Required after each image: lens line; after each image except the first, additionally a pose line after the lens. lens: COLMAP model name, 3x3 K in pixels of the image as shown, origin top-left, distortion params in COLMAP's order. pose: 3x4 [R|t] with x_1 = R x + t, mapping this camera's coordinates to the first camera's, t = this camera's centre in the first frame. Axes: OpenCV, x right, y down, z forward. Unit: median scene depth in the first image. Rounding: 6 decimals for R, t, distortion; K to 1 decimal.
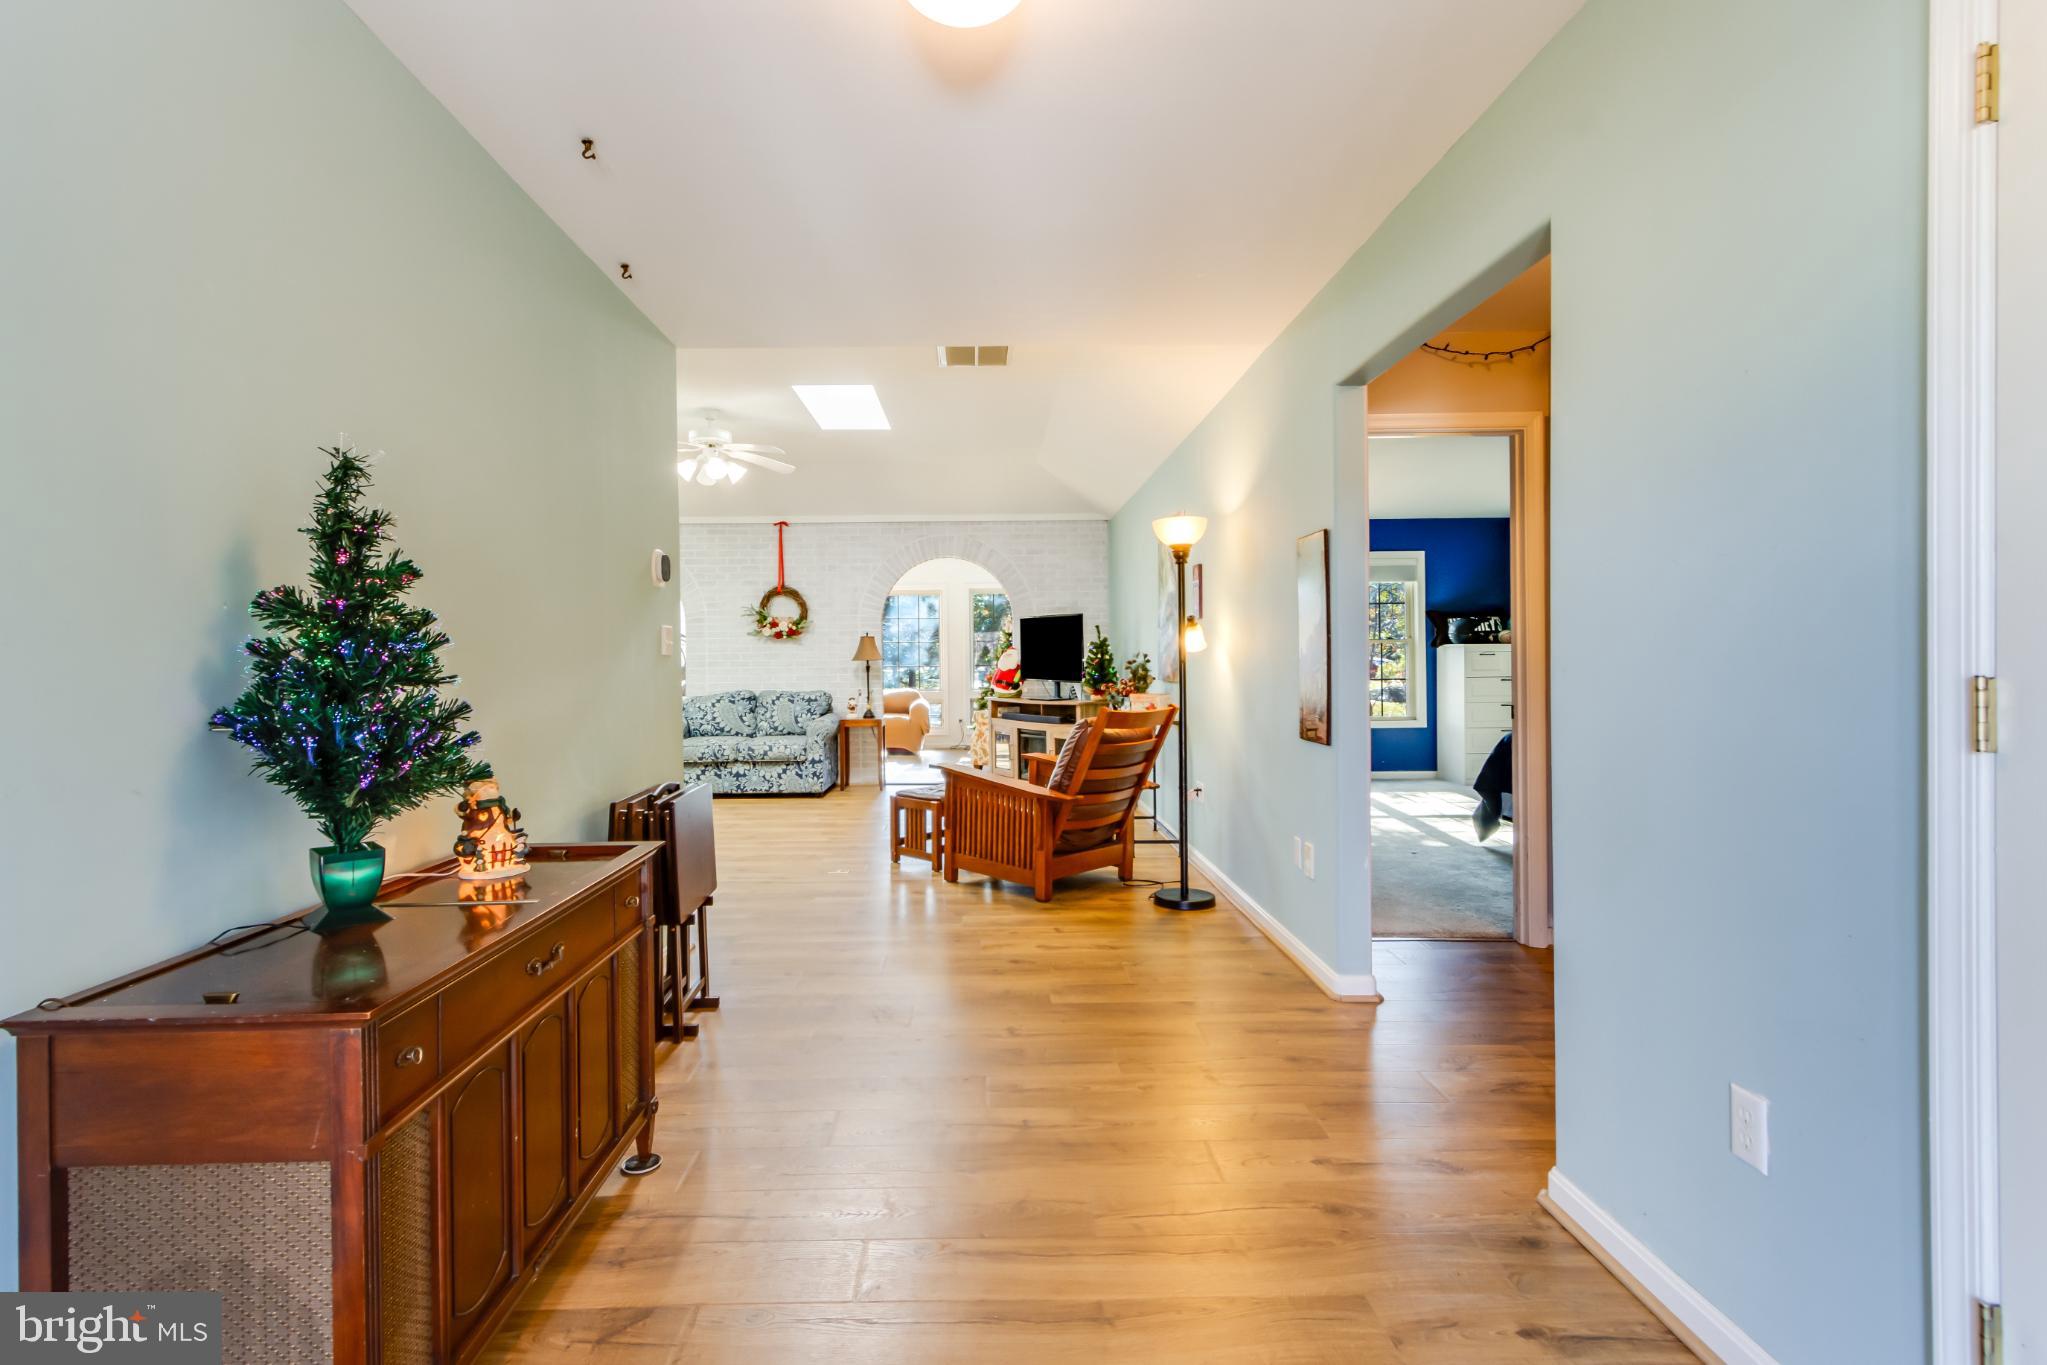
lens RADIAL K [[981.3, 0, 1013.9], [0, 981.3, 670.7], [0, 0, 1]] dist [0.005375, 0.000060]
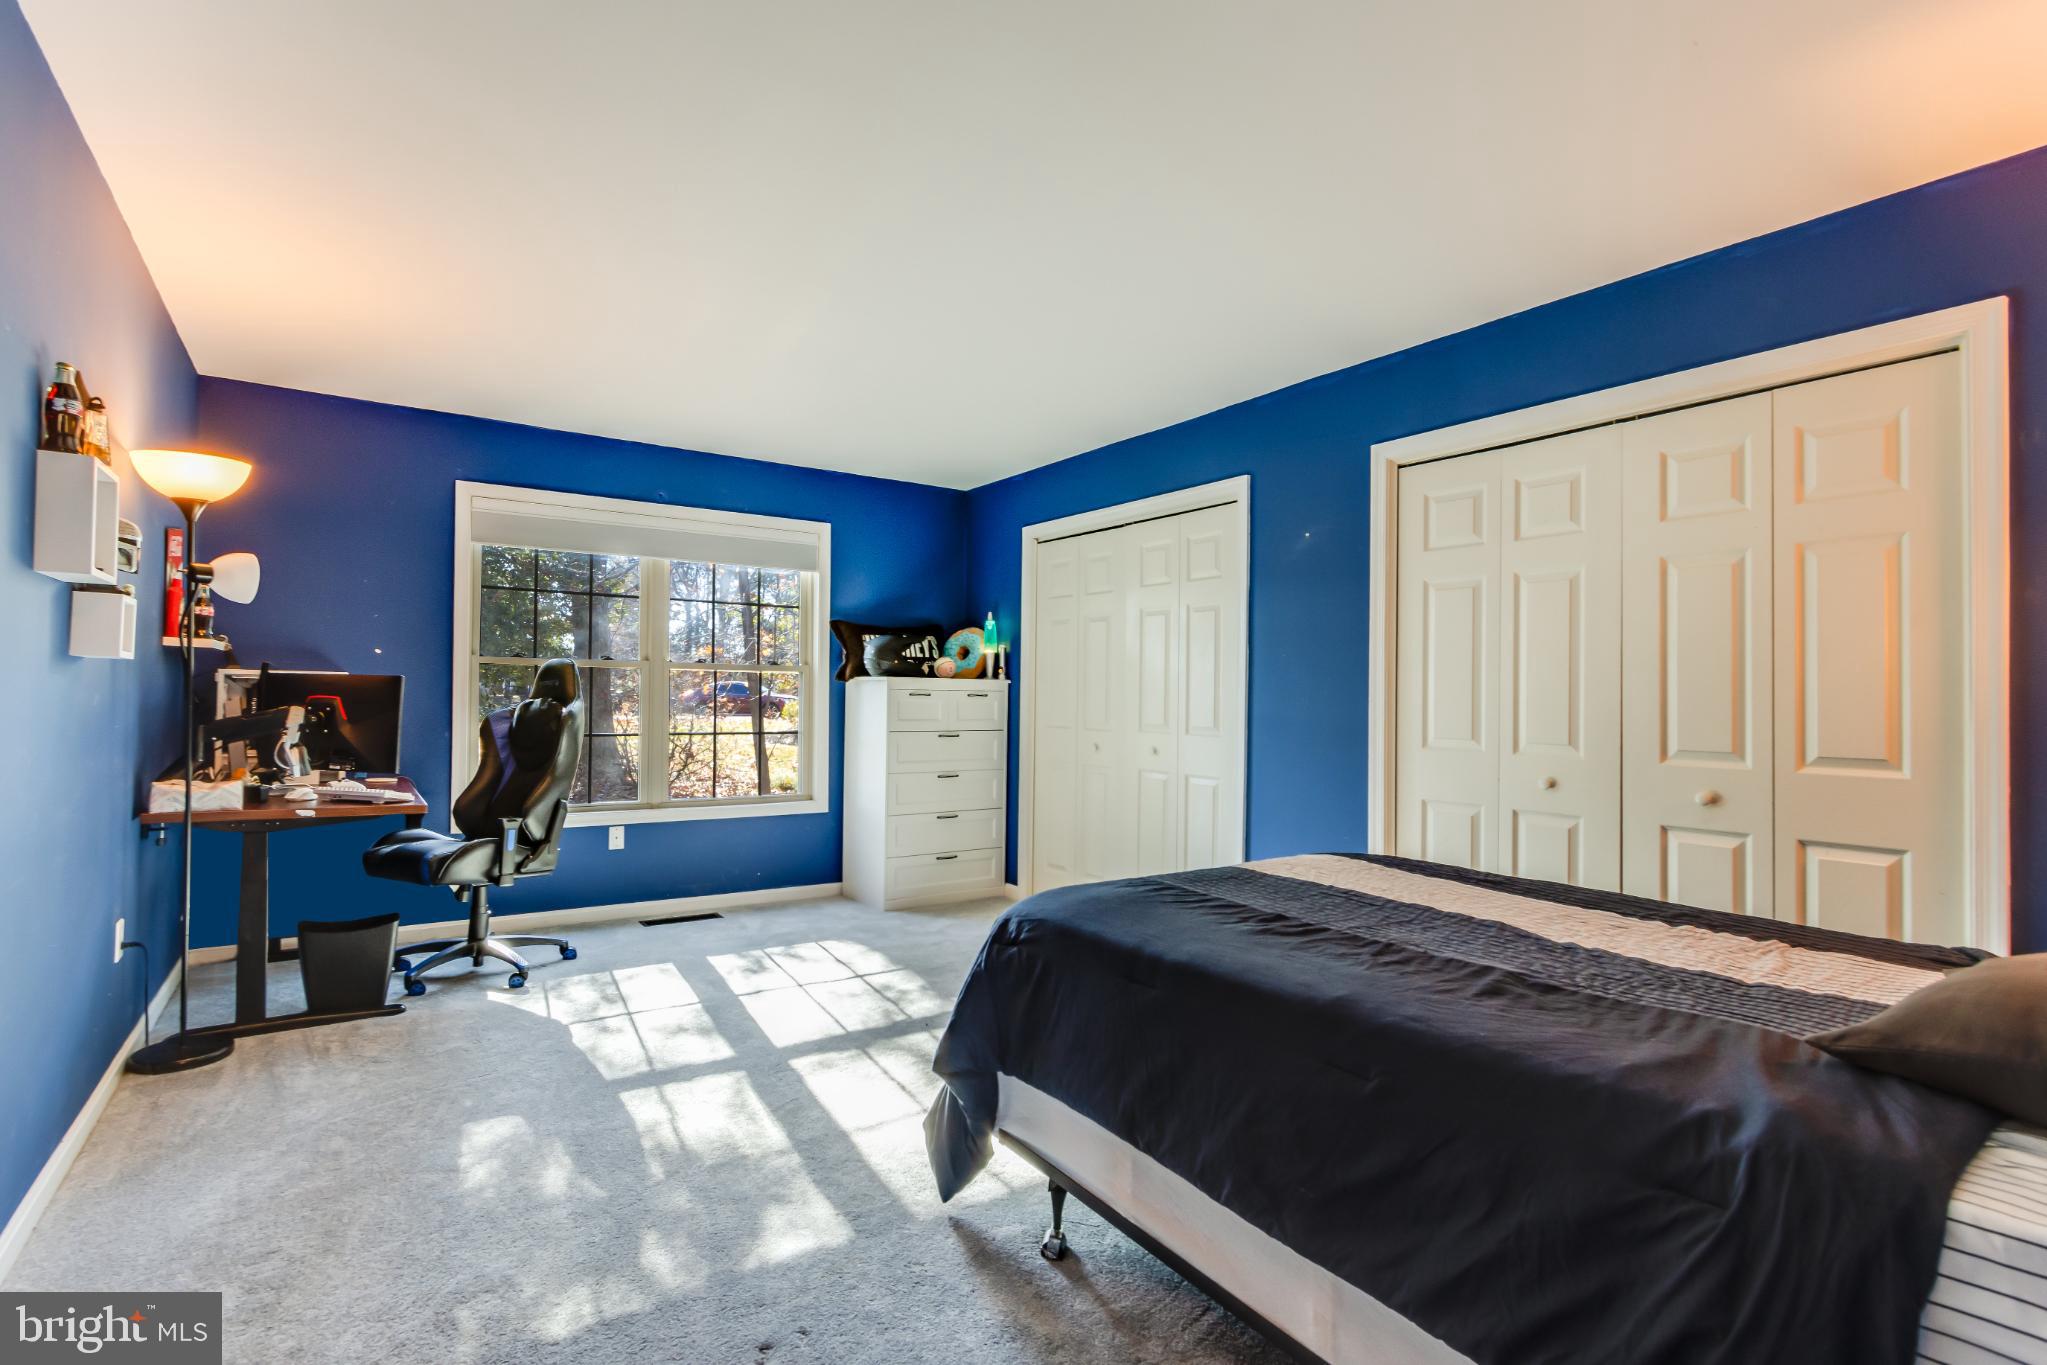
lens RADIAL K [[981.3, 0, 1013.8], [0, 981.3, 683.0], [0, 0, 1]] dist [0.005375, 0.000060]
pose [[0.836588, 0.025948, 0.547218, 0.182464], [-0.017208, 0.999629, -0.021092, -0.011295], [-0.547562, 0.008229, 0.836724, 0.428621]]
